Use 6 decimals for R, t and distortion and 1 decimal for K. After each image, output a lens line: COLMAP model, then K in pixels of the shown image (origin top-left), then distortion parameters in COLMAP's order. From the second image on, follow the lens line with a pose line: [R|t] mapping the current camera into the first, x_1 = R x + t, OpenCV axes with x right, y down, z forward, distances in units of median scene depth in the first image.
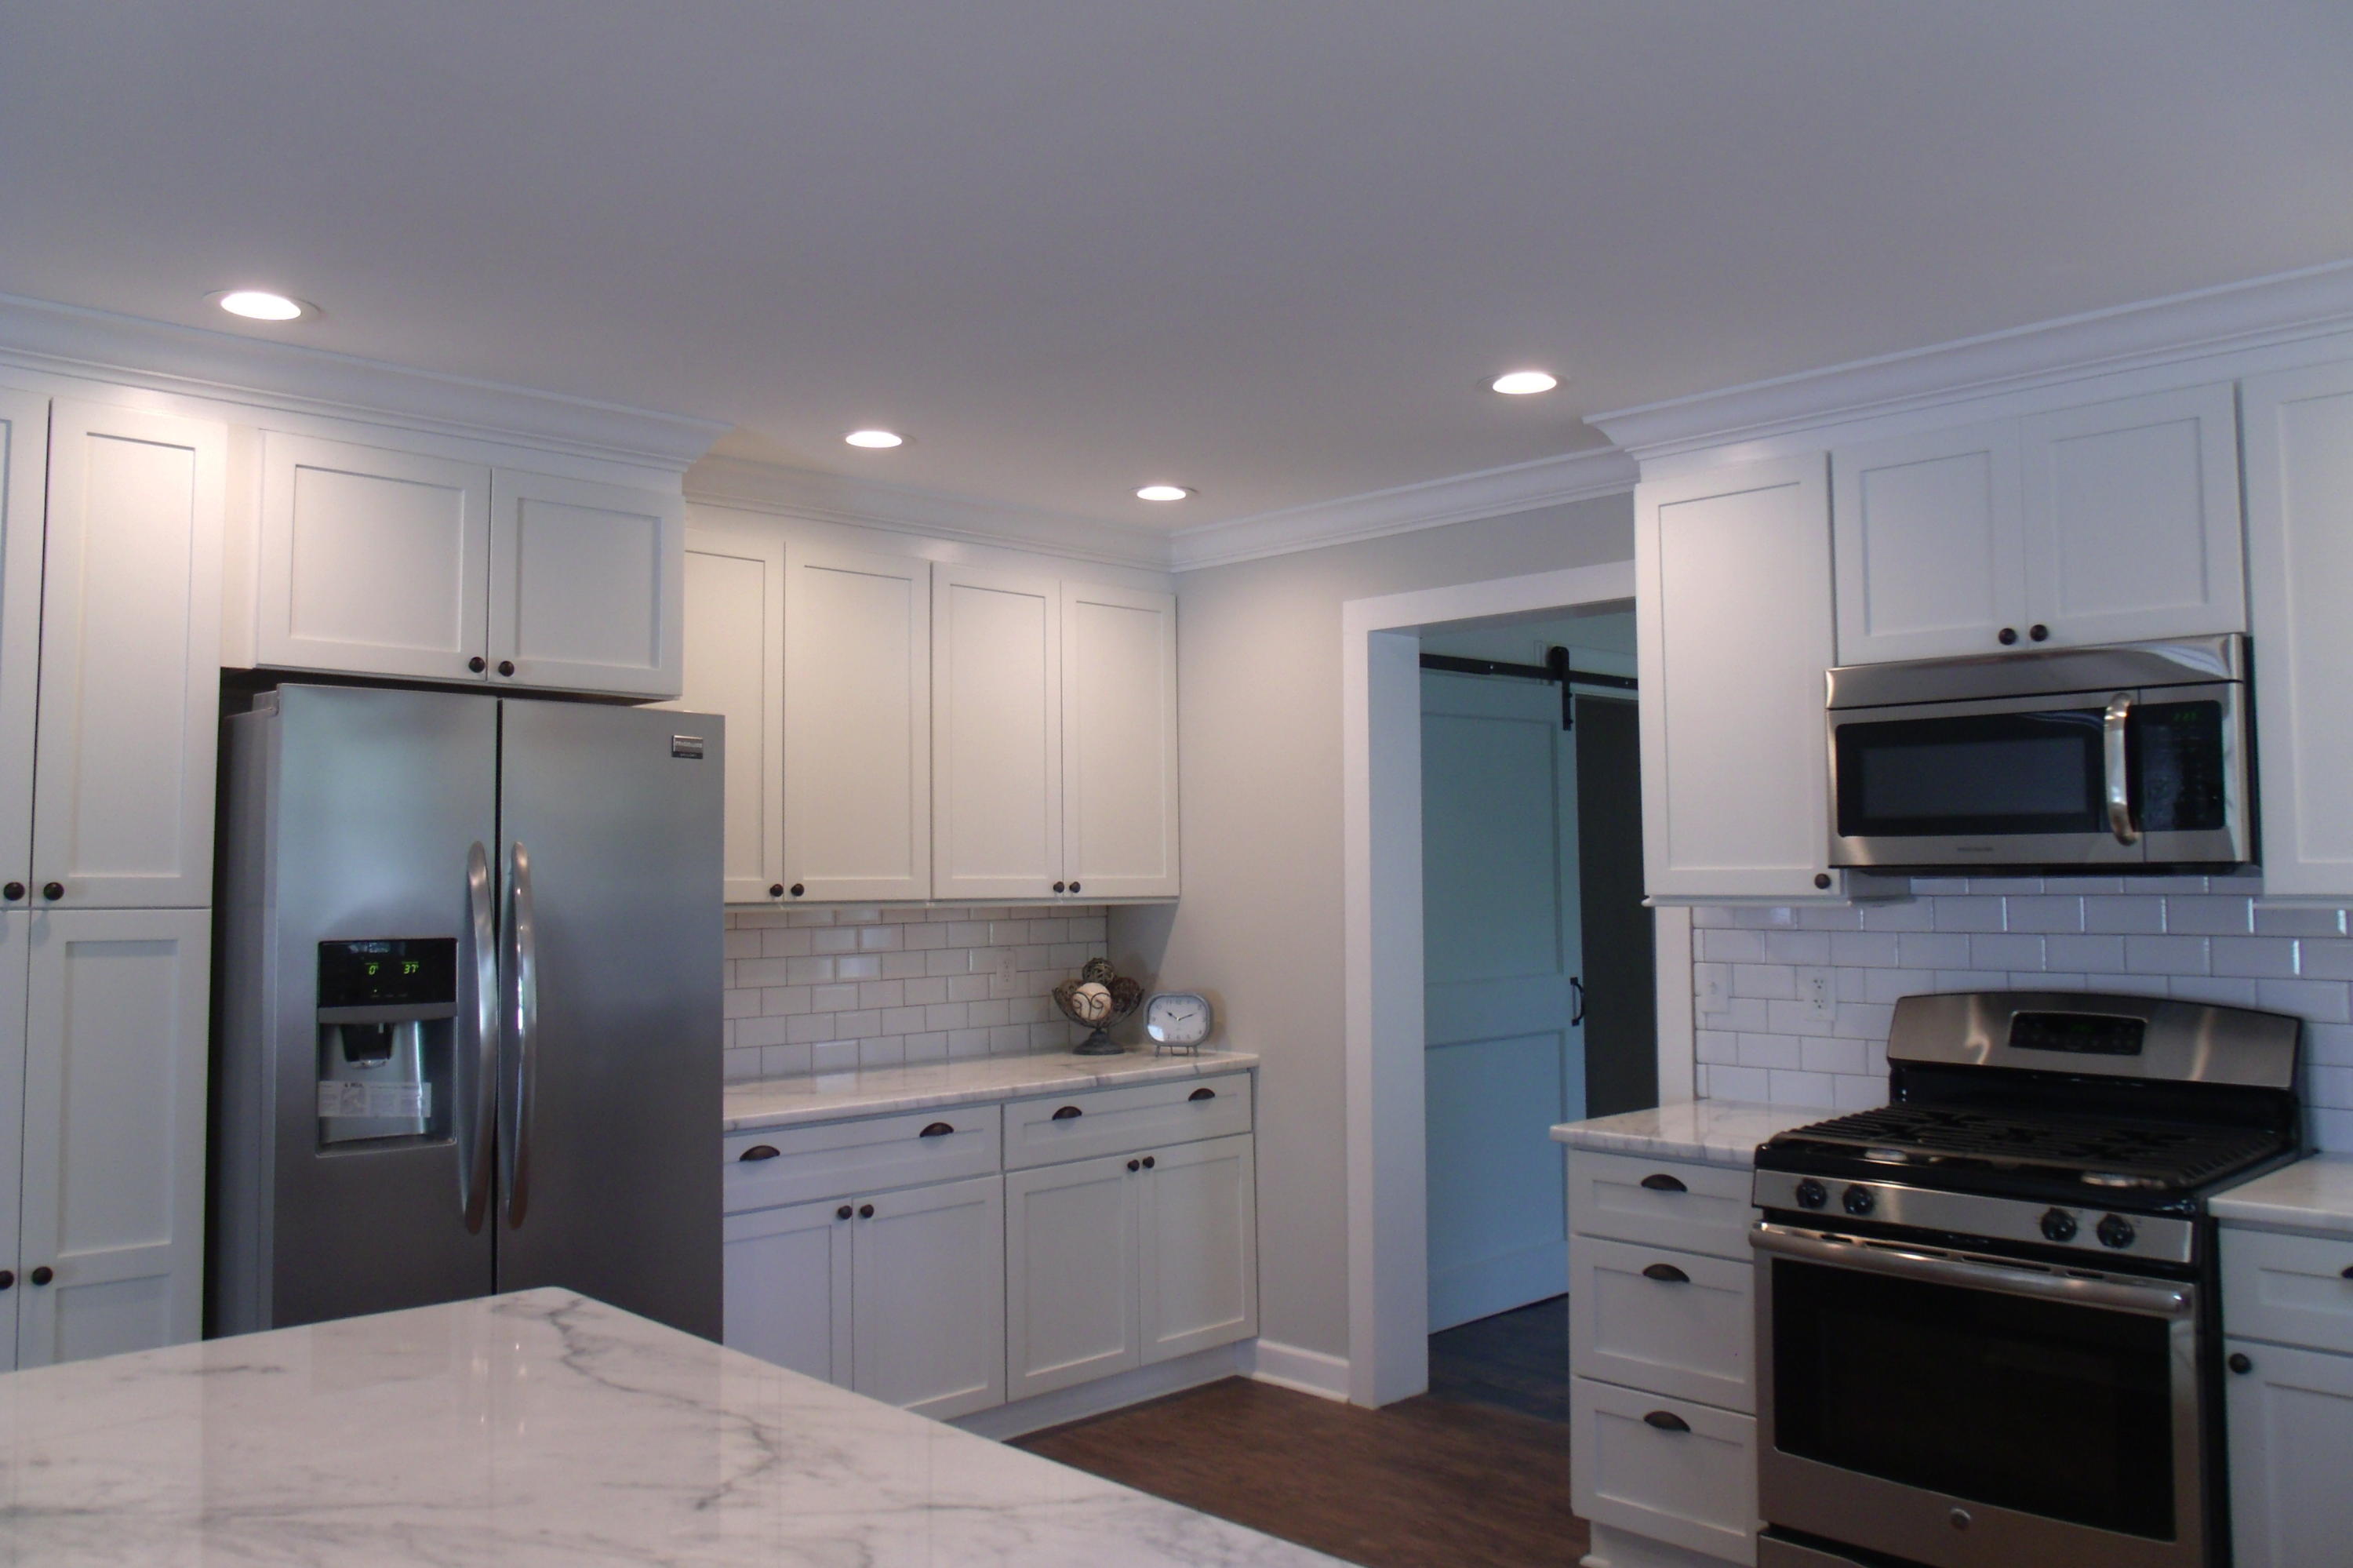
lens RADIAL K [[1859.8, 0, 1164.0], [0, 1859.8, 755.8], [0, 0, 1]] dist [-0.044218, 0.016516]
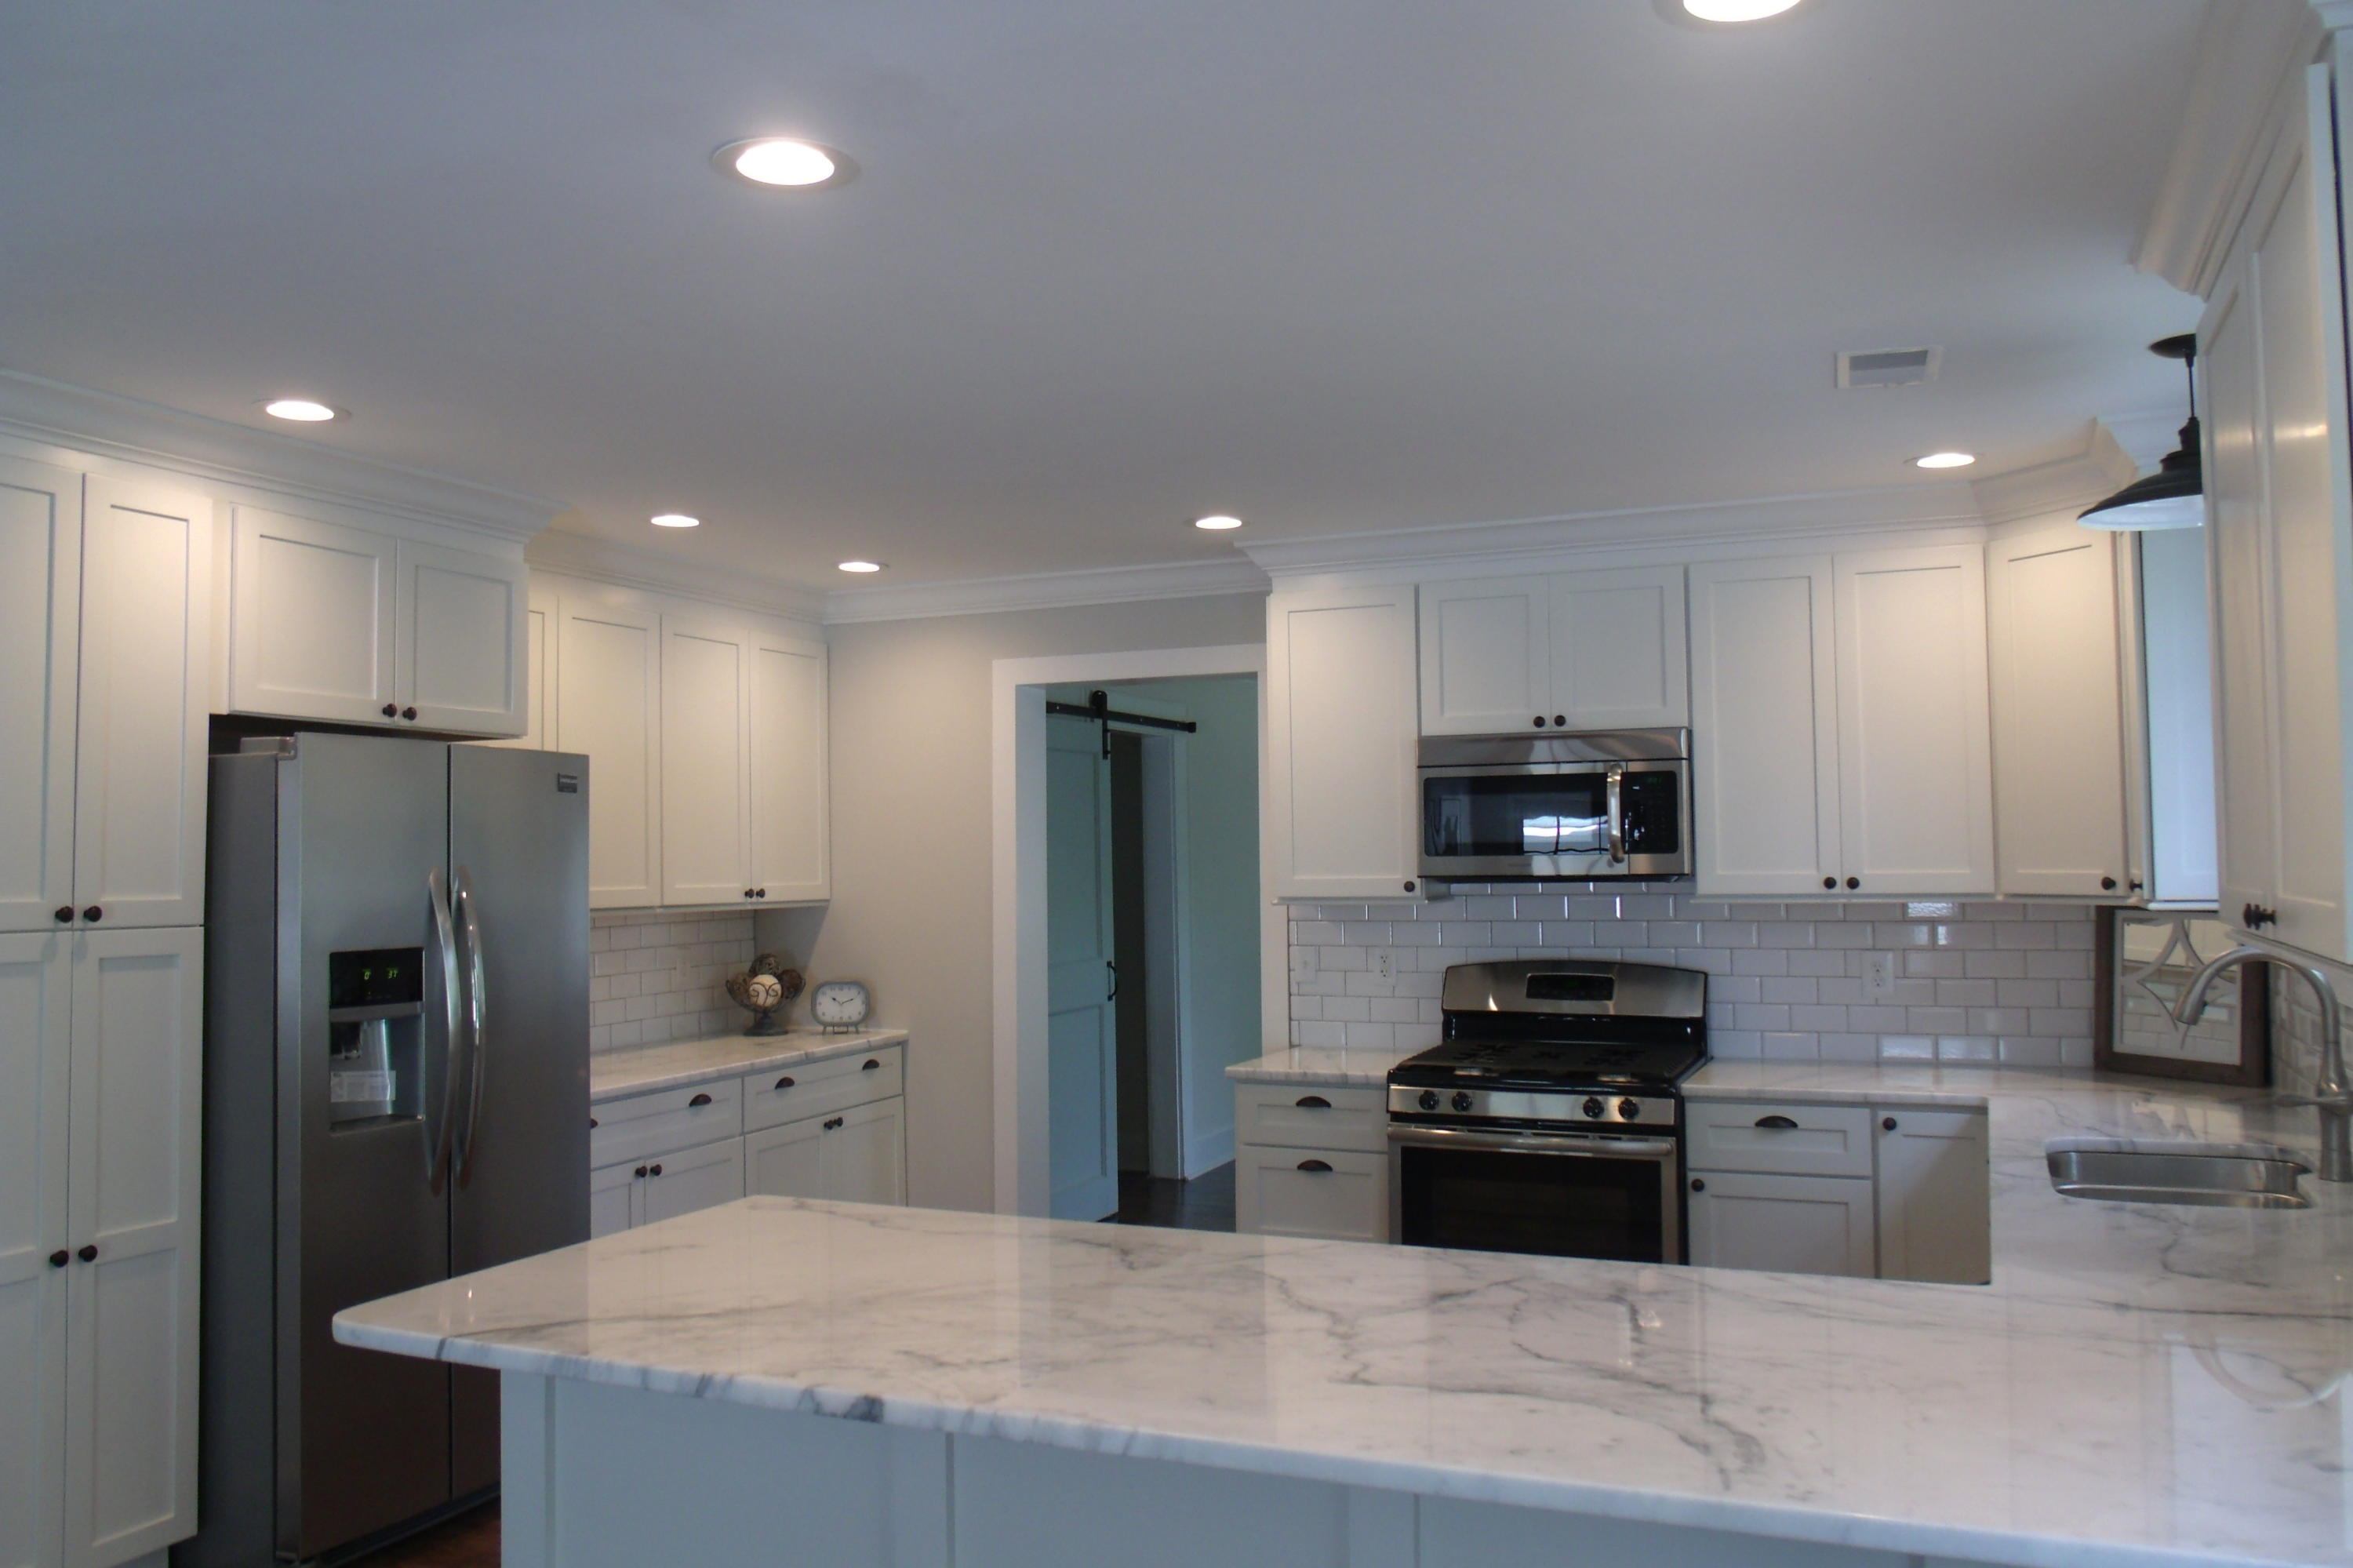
lens RADIAL K [[1859.8, 0, 1164.0], [0, 1859.8, 755.8], [0, 0, 1]] dist [-0.044218, 0.016516]
pose [[0.924306, 0.016291, 0.381304, -0.366946], [-0.018185, 0.999834, 0.001363, -0.031585], [-0.381218, -0.008194, 0.924449, -0.252603]]
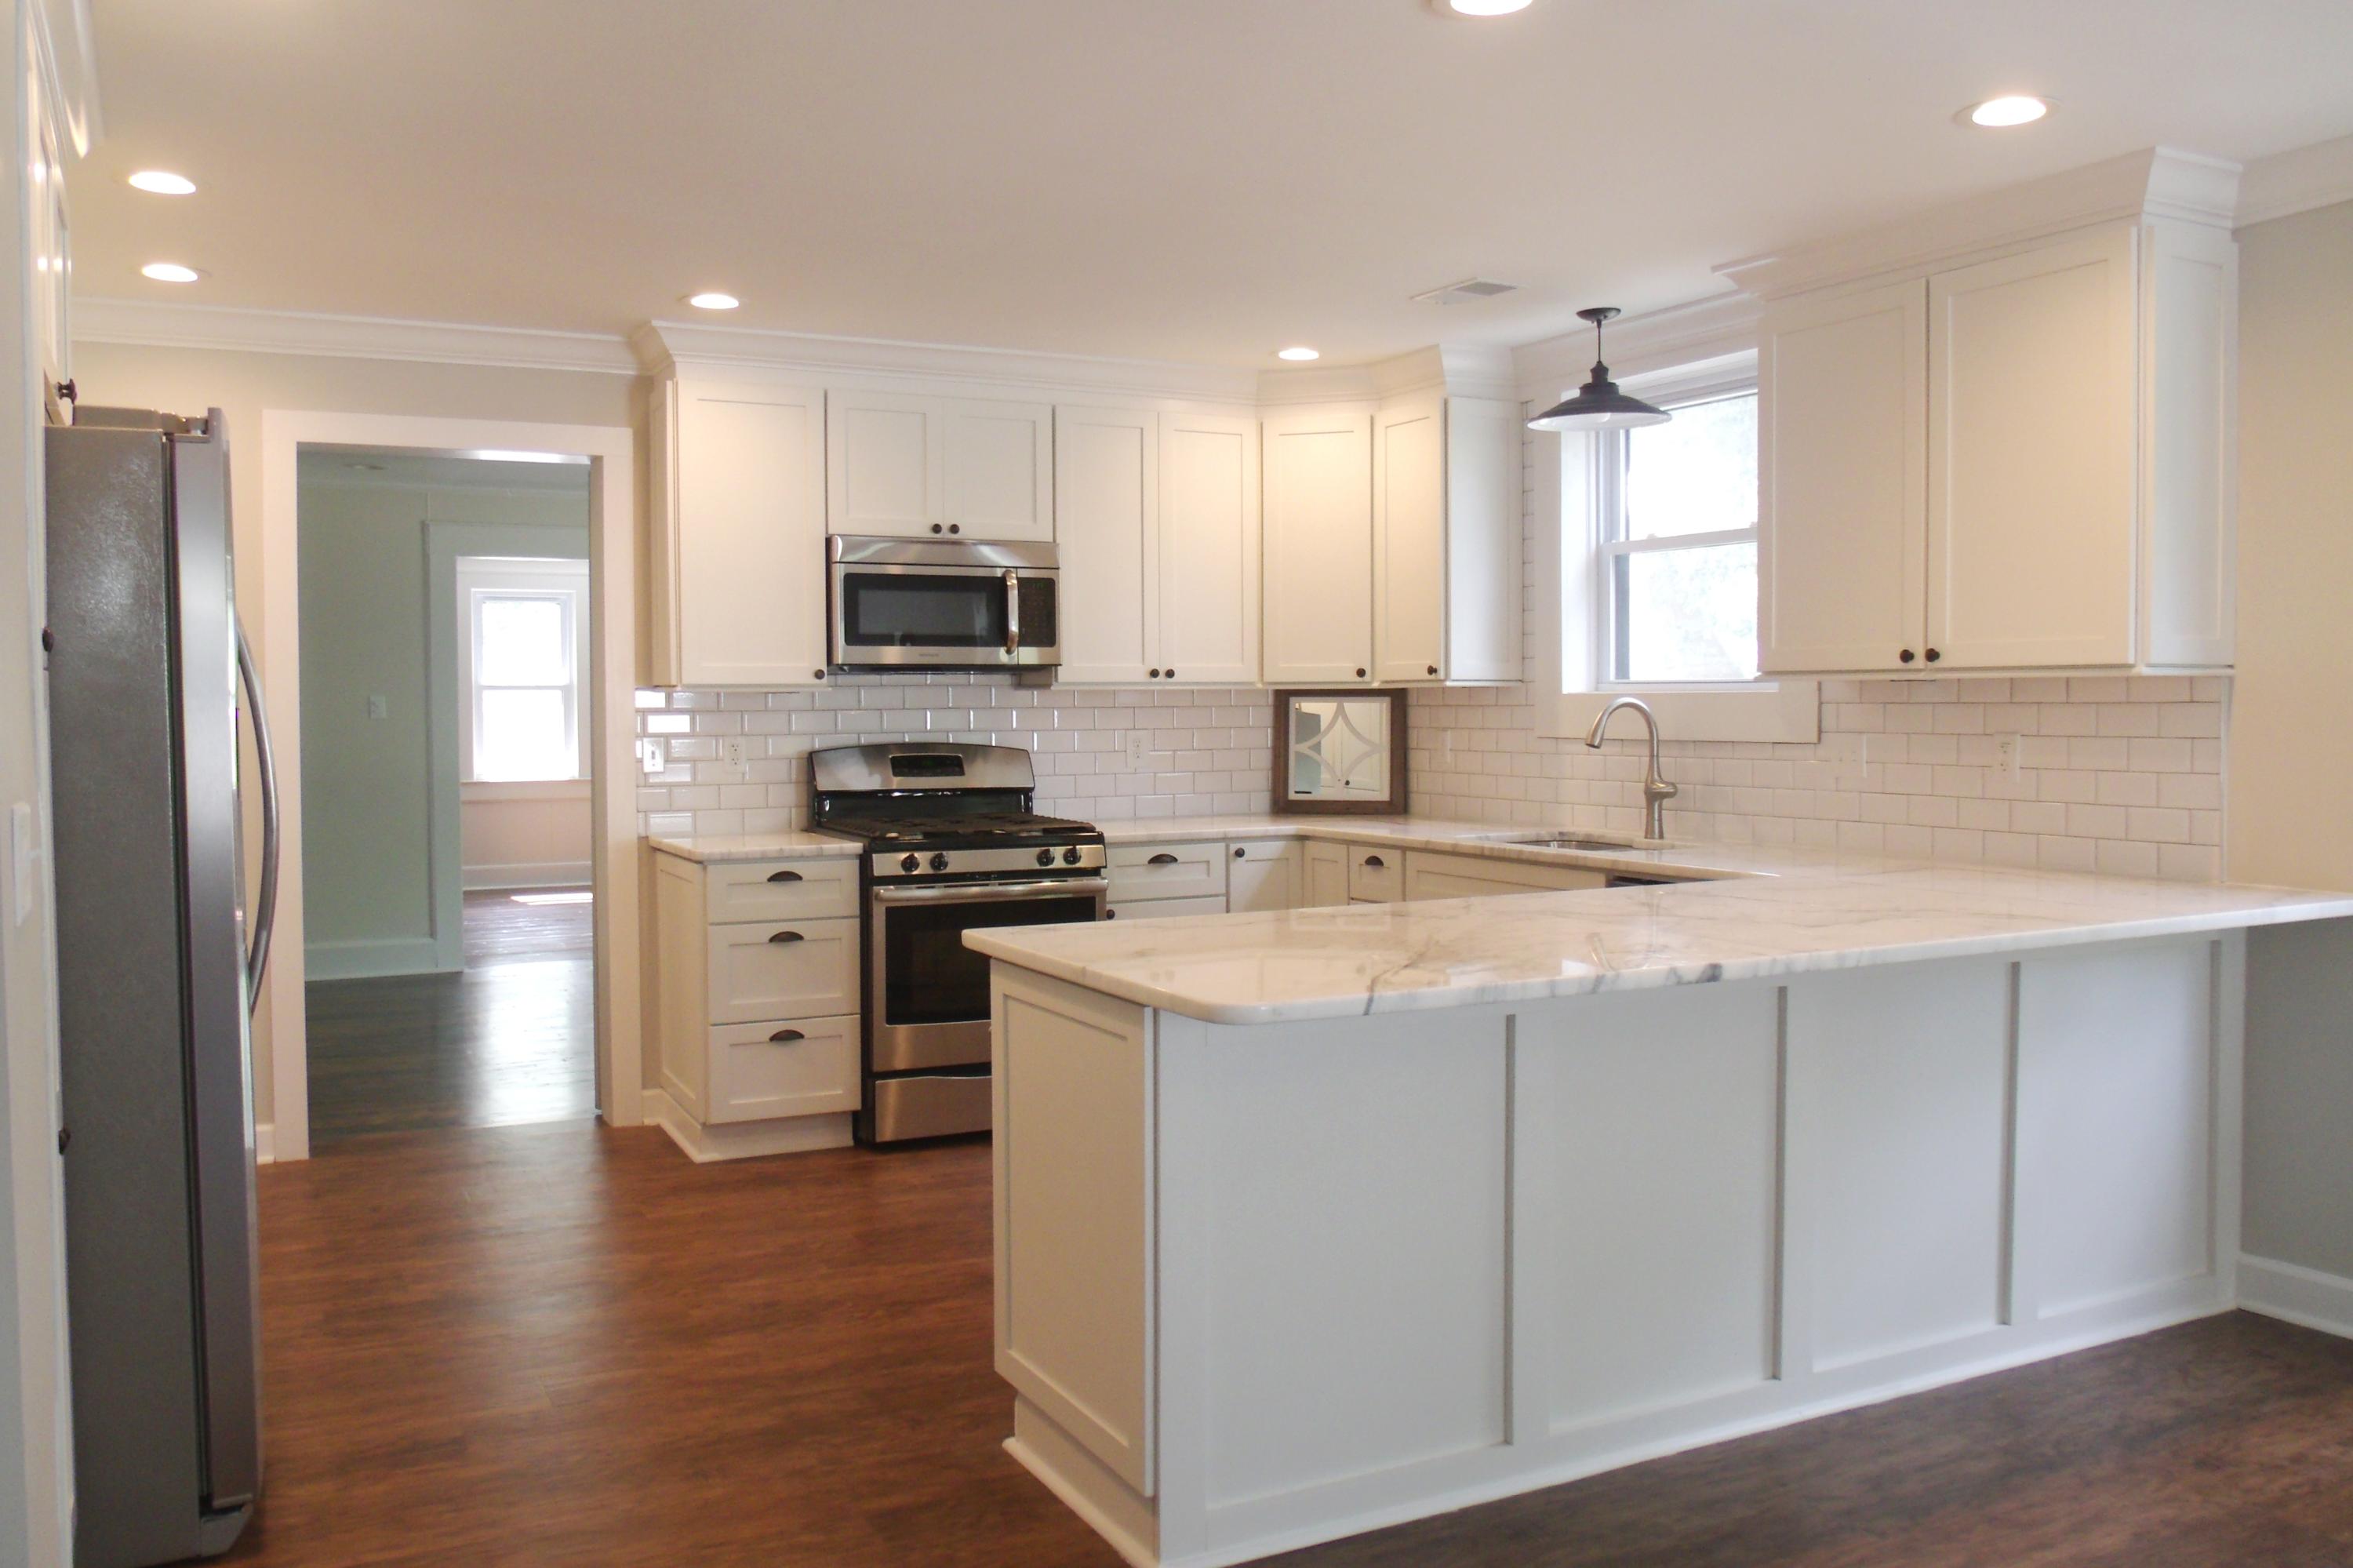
lens RADIAL K [[1871.7, 0, 1172.8], [0, 1871.7, 744.6], [0, 0, 1]] dist [-0.039365, 0.009092]
pose [[0.286633, -0.019068, 0.957851, -1.032303], [-0.055518, 0.997791, 0.036477, 0.053018], [-0.956430, -0.063633, 0.284941, 0.279515]]
